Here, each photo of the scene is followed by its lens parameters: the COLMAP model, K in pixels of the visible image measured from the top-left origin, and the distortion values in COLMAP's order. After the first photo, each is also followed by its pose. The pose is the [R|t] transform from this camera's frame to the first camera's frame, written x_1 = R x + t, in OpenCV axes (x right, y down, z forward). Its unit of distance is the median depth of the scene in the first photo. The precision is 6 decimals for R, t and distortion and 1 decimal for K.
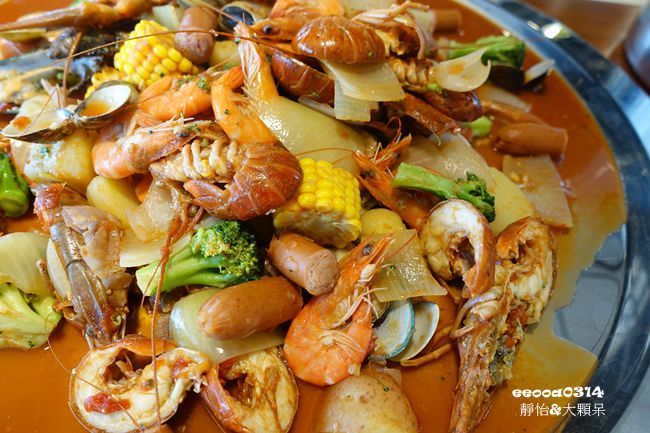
lens RADIAL K [[487.1, 0, 338.4], [0, 487.1, 214.6], [0, 0, 1]] dist [0.005022, -0.003656]
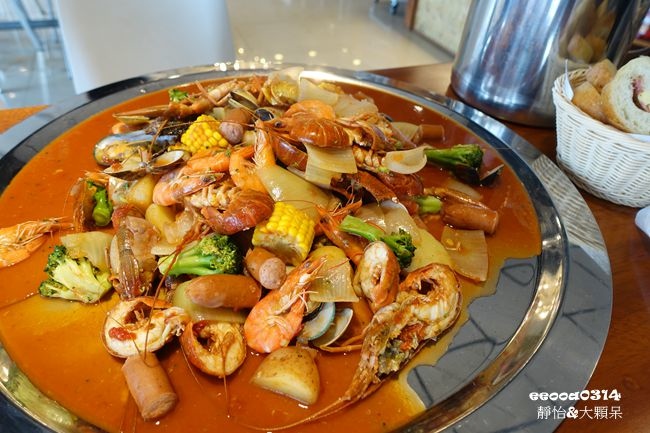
lens RADIAL K [[462.2, 0, 325.0], [0, 462.2, 216.5], [0, 0, 1]] dist [0.046423, 0.000843]
pose [[0.978015, 0.095353, -0.185458, 0.341723], [-0.131728, 0.971926, -0.194956, 0.189017], [0.161662, 0.215100, 0.963119, -0.360038]]
